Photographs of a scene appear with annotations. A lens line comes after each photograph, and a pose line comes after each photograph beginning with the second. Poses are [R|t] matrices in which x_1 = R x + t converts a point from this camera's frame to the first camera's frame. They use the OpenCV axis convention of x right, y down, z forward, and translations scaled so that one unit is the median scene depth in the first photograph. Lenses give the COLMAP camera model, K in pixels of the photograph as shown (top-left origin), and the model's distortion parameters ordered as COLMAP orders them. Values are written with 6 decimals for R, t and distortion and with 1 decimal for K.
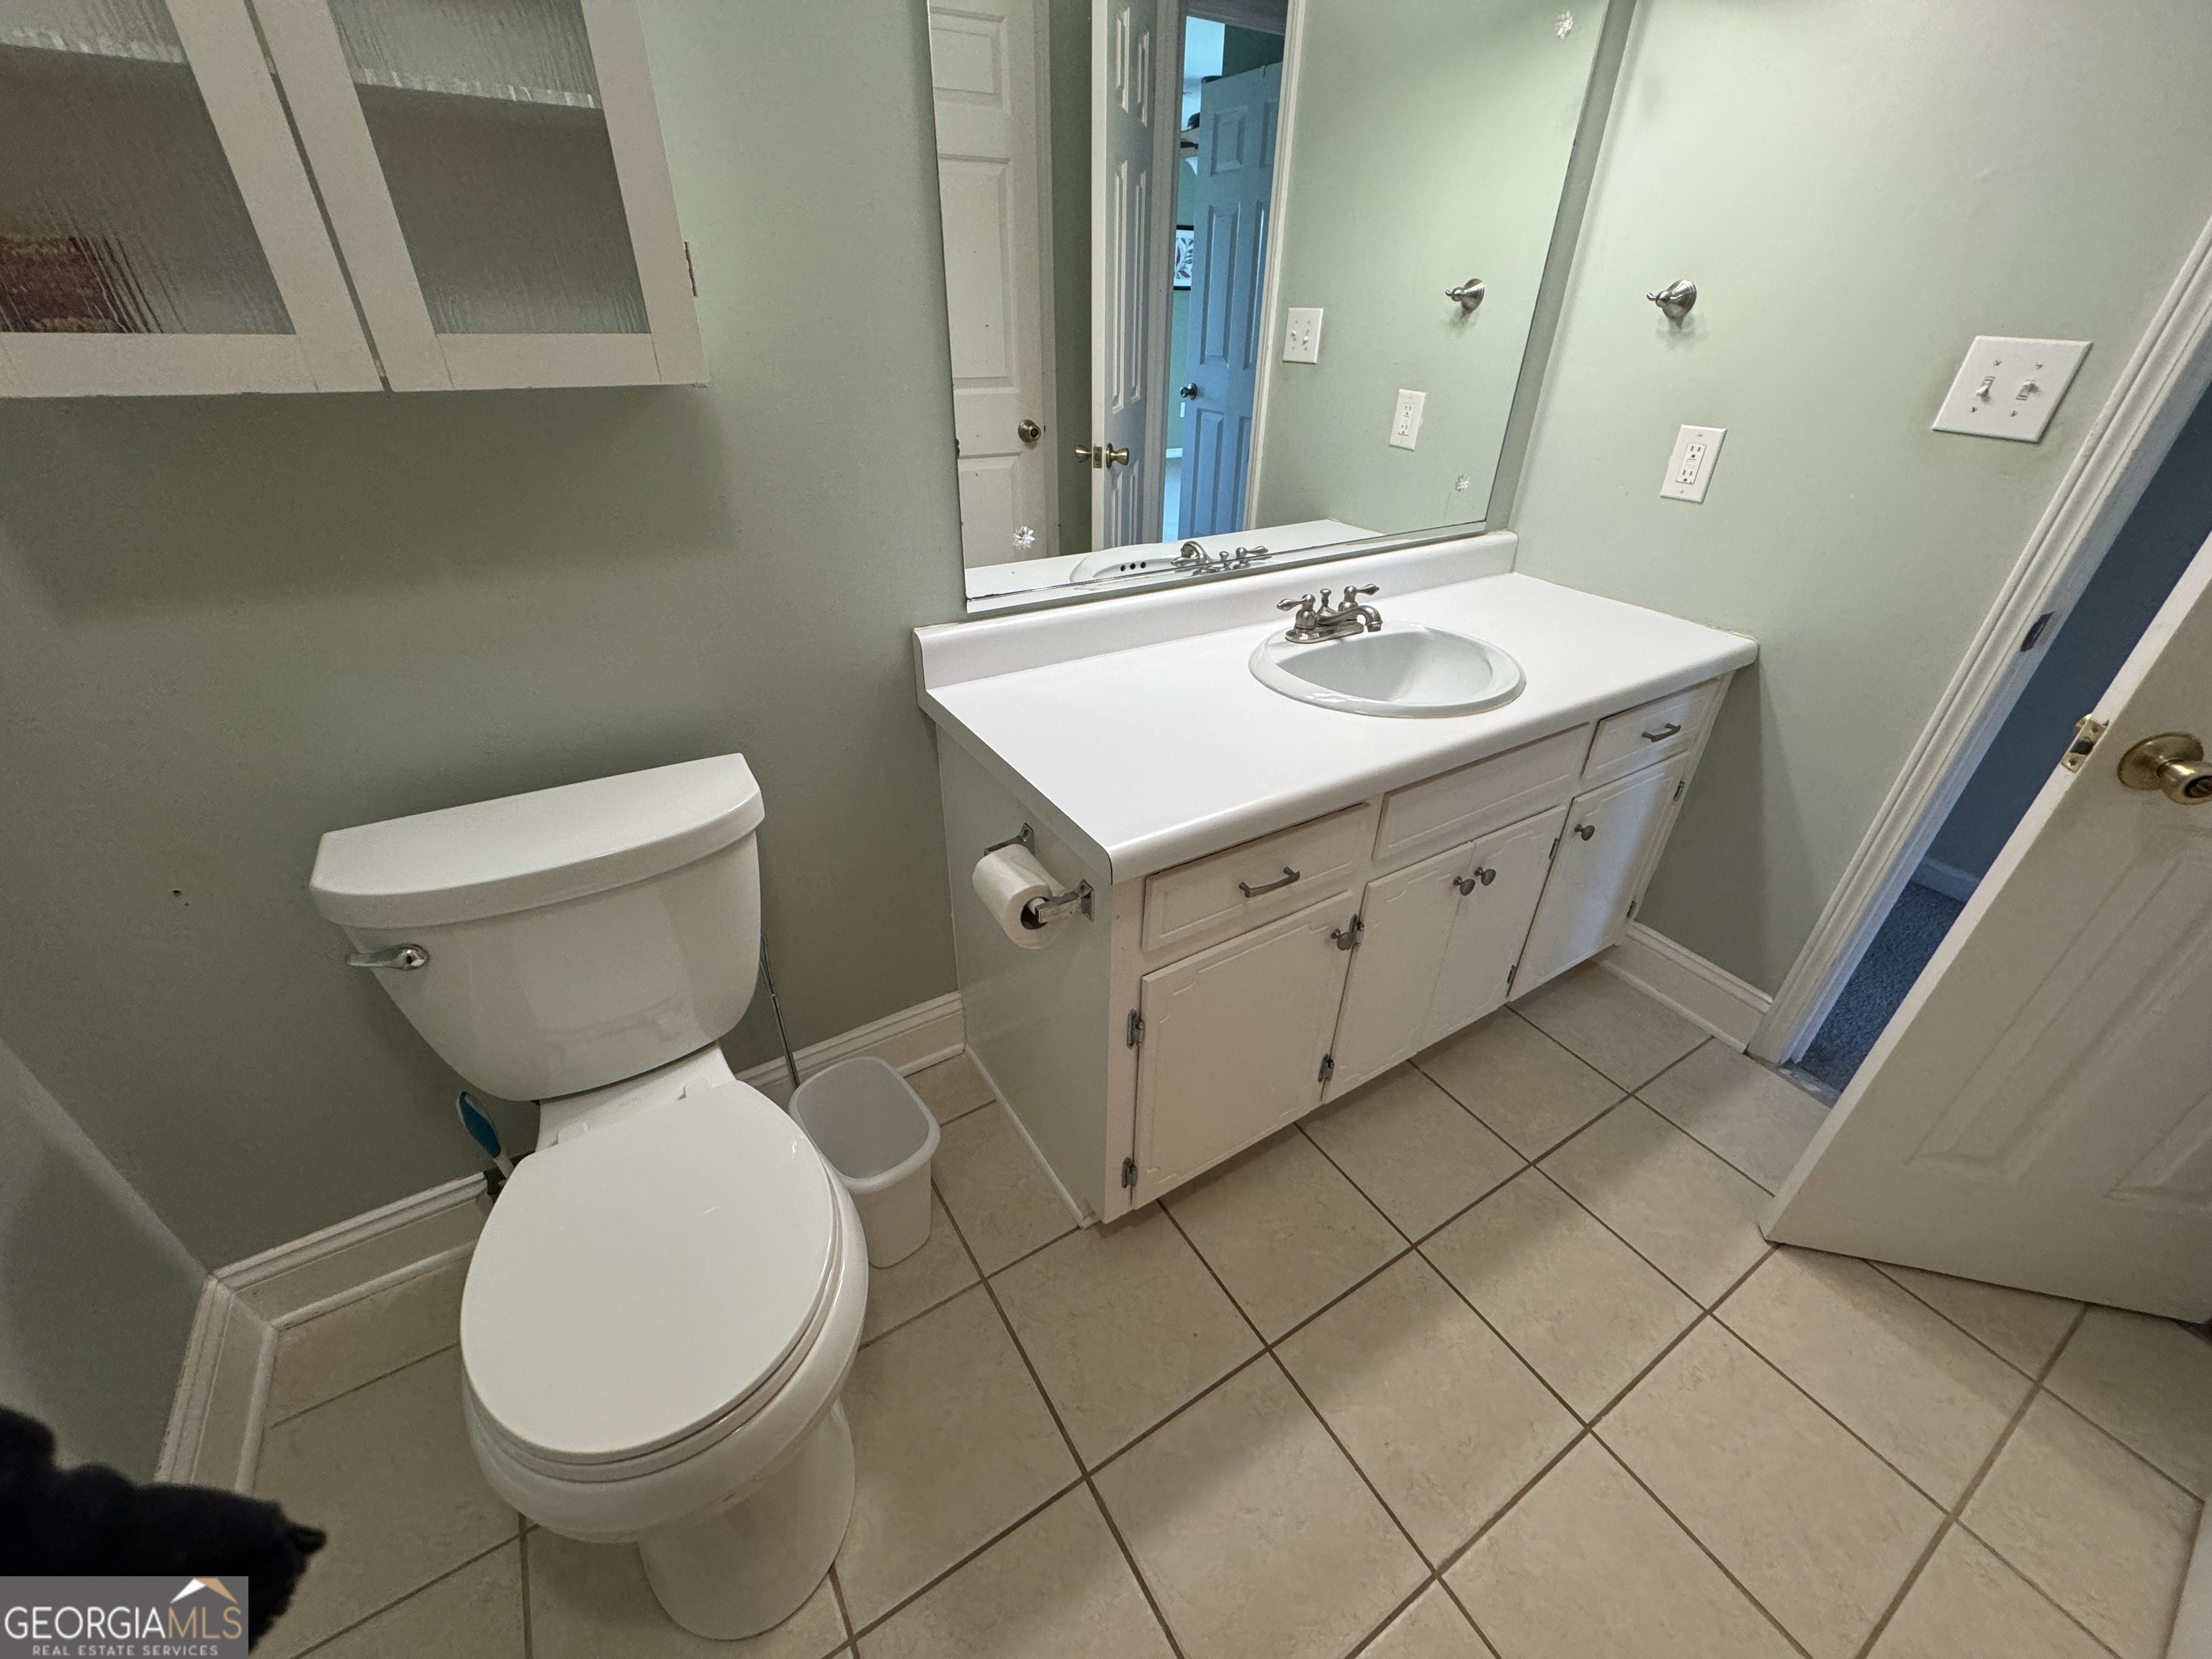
lens RADIAL K [[881.5, 0, 1107.0], [0, 881.5, 823.0], [0, 0, 1]] dist [-0.002241, 0.001561]
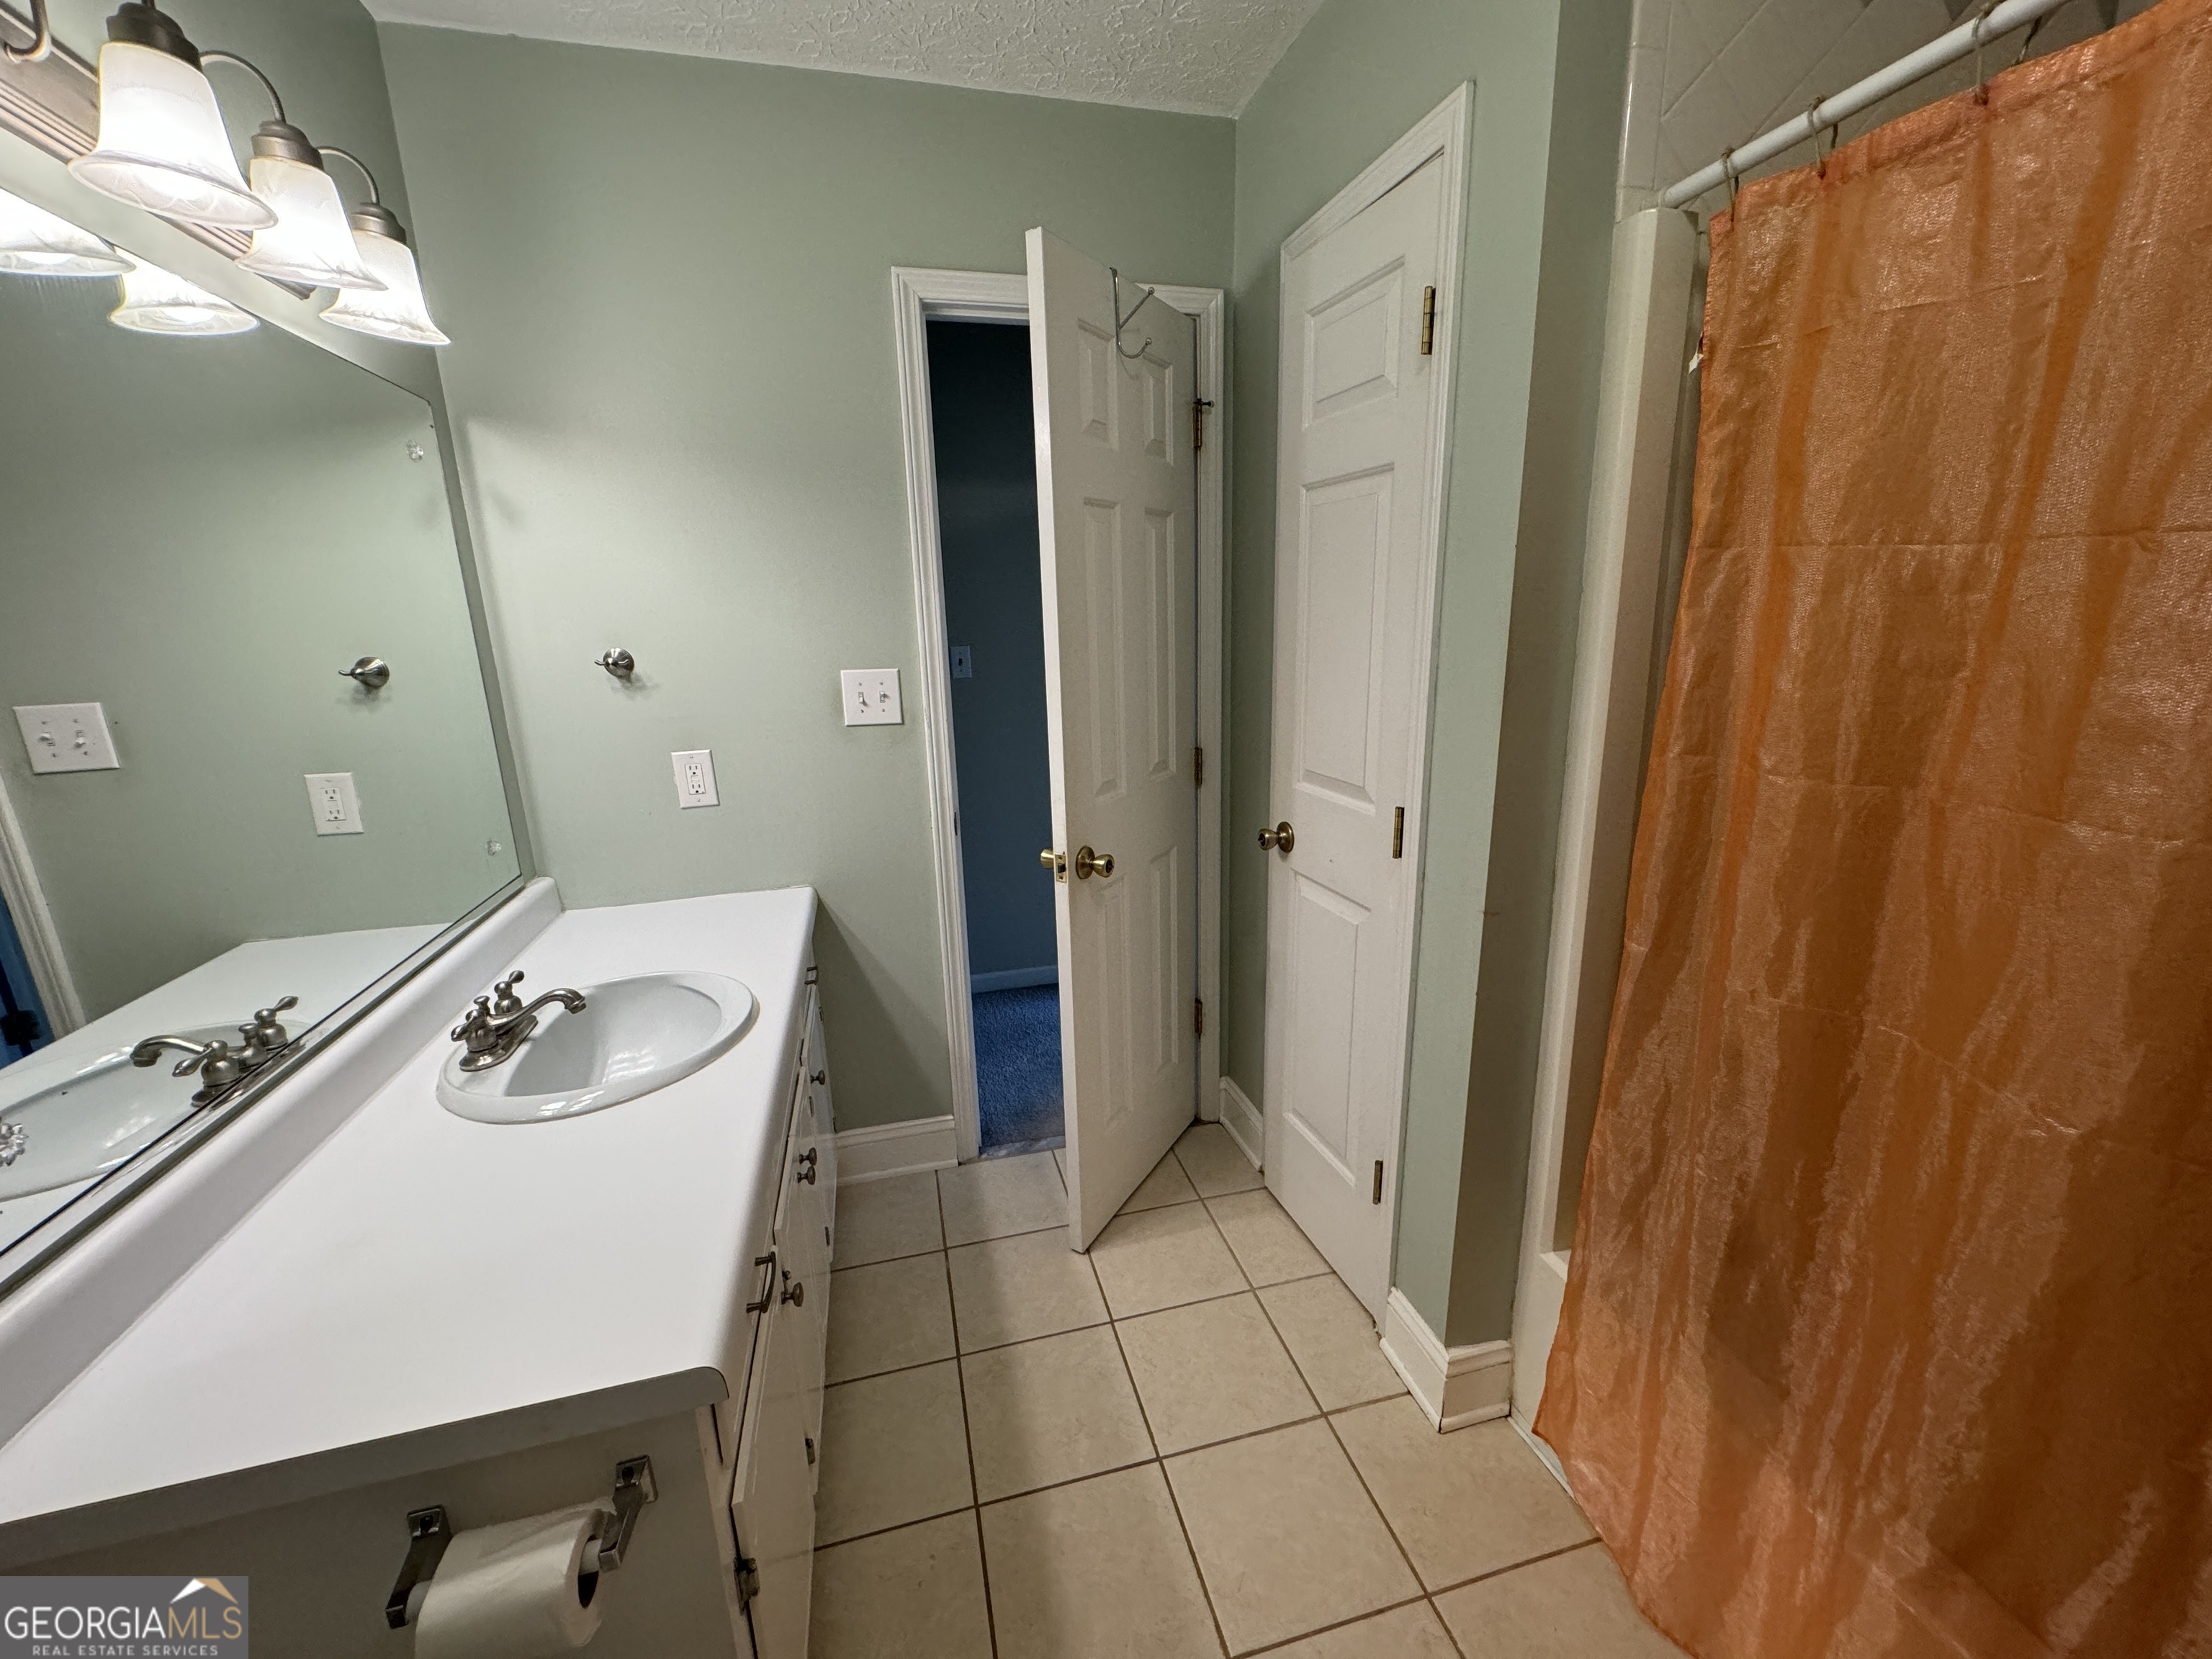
lens RADIAL K [[881.5, 0, 1106.4], [0, 881.5, 820.8], [0, 0, 1]] dist [-0.002241, 0.001561]
pose [[0.292328, -0.250034, 0.923053, -0.301774], [0.526117, 0.848068, 0.063102, -0.145898], [-0.798589, 0.467187, 0.379461, 0.130573]]
